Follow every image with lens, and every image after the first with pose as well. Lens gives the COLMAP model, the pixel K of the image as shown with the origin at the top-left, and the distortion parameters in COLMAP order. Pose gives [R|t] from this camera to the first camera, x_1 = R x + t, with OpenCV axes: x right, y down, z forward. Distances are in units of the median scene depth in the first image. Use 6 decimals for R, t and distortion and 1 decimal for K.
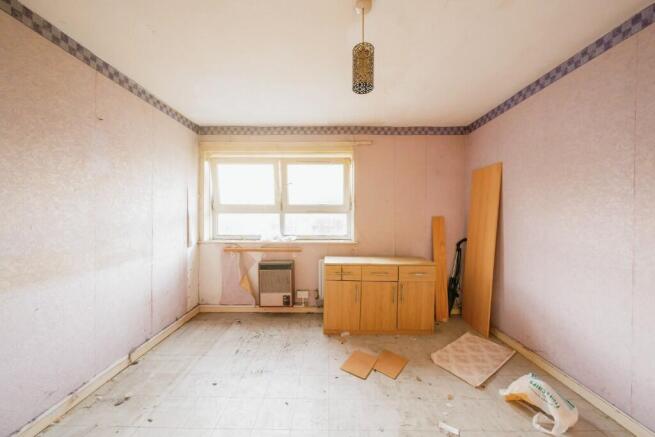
lens RADIAL K [[223.6, 0, 330.1], [0, 223.6, 221.4], [0, 0, 1]] dist [-0.000437, -0.000041]
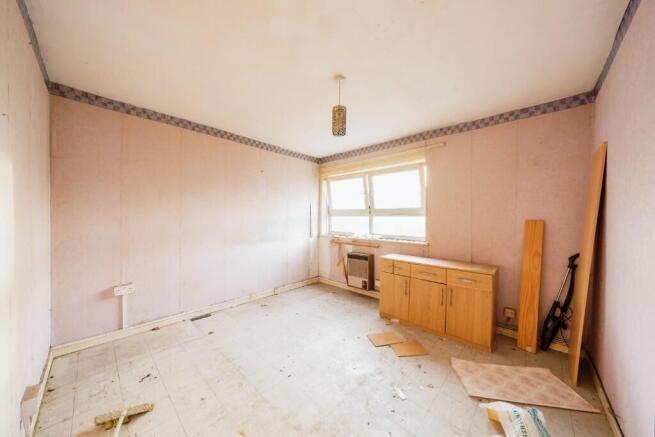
lens RADIAL K [[223.1, 0, 326.3], [0, 223.1, 227.4], [0, 0, 1]] dist [-0.000021, -0.000017]
pose [[0.733471, 0.032697, -0.678934, 0.488953], [-0.023496, 0.999465, 0.022751, 0.004452], [0.679315, -0.000735, 0.733847, -0.074268]]
